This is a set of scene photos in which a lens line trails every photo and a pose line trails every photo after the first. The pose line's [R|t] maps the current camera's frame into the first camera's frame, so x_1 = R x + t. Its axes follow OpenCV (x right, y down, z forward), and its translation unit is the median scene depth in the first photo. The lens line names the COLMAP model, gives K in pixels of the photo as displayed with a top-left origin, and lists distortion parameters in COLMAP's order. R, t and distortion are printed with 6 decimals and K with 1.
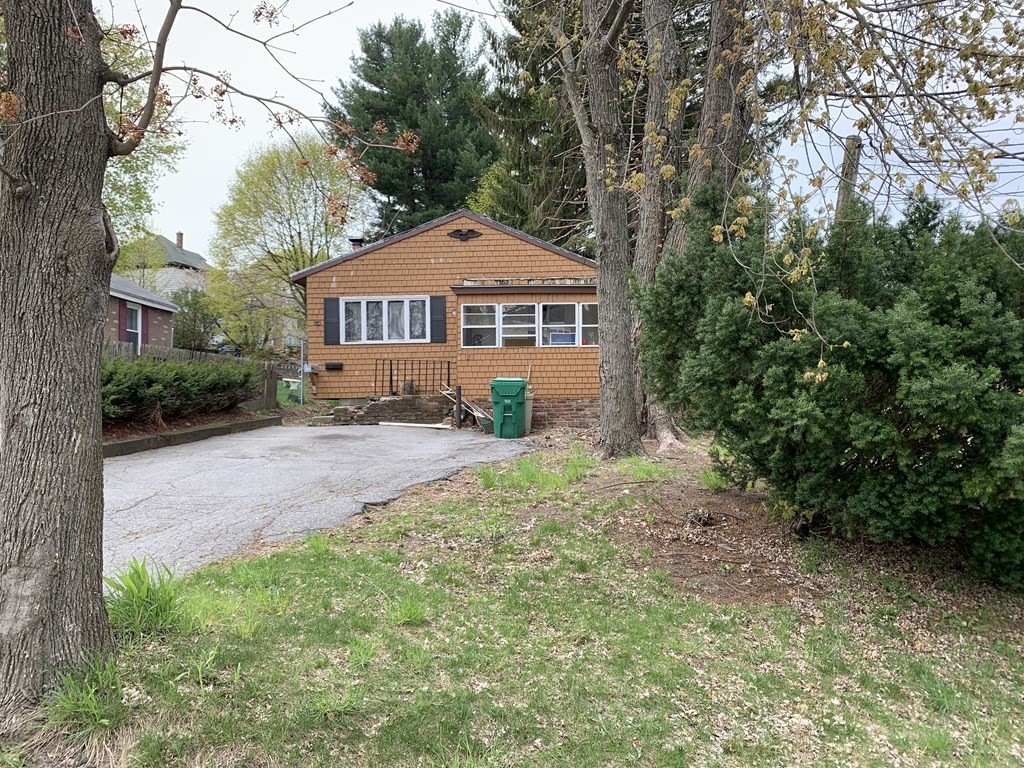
lens RADIAL K [[770.8, 0, 513.8], [0, 770.8, 386.7], [0, 0, 1]] dist [0.014624, -0.021638]
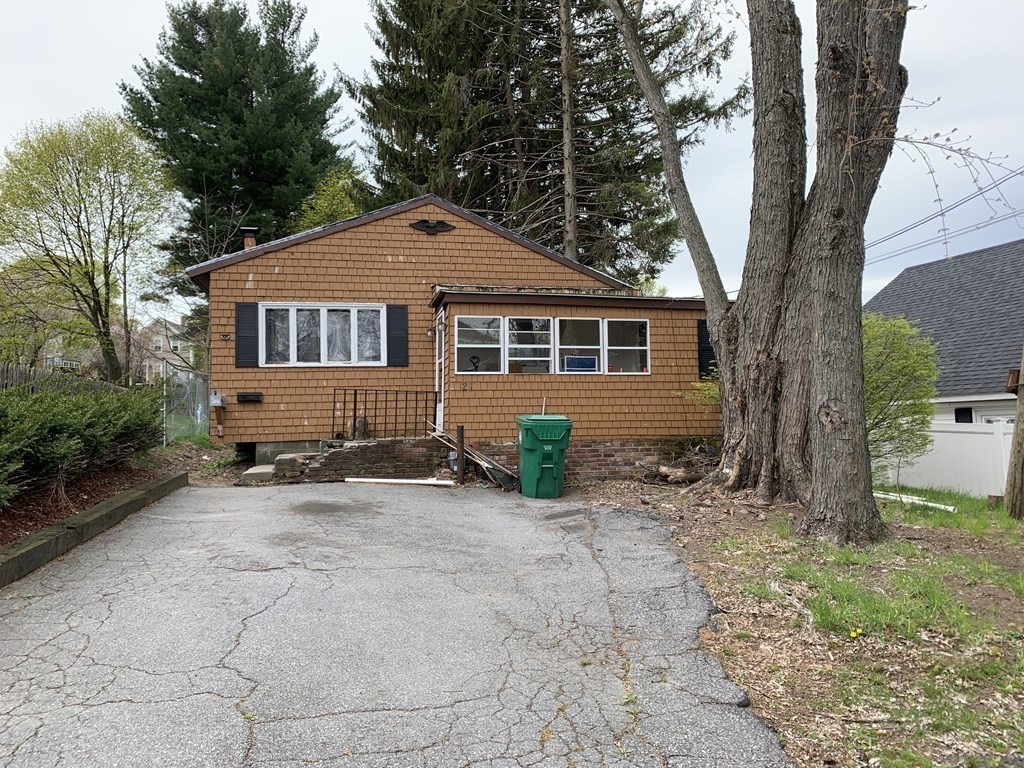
lens RADIAL K [[770.8, 0, 511.4], [0, 770.8, 382.1], [0, 0, 1]] dist [0.014624, -0.021638]
pose [[0.962993, 0.008676, 0.269387, -0.193469], [0.001859, 0.999244, -0.038828, -0.012191], [-0.269521, 0.037892, 0.962249, 0.242802]]
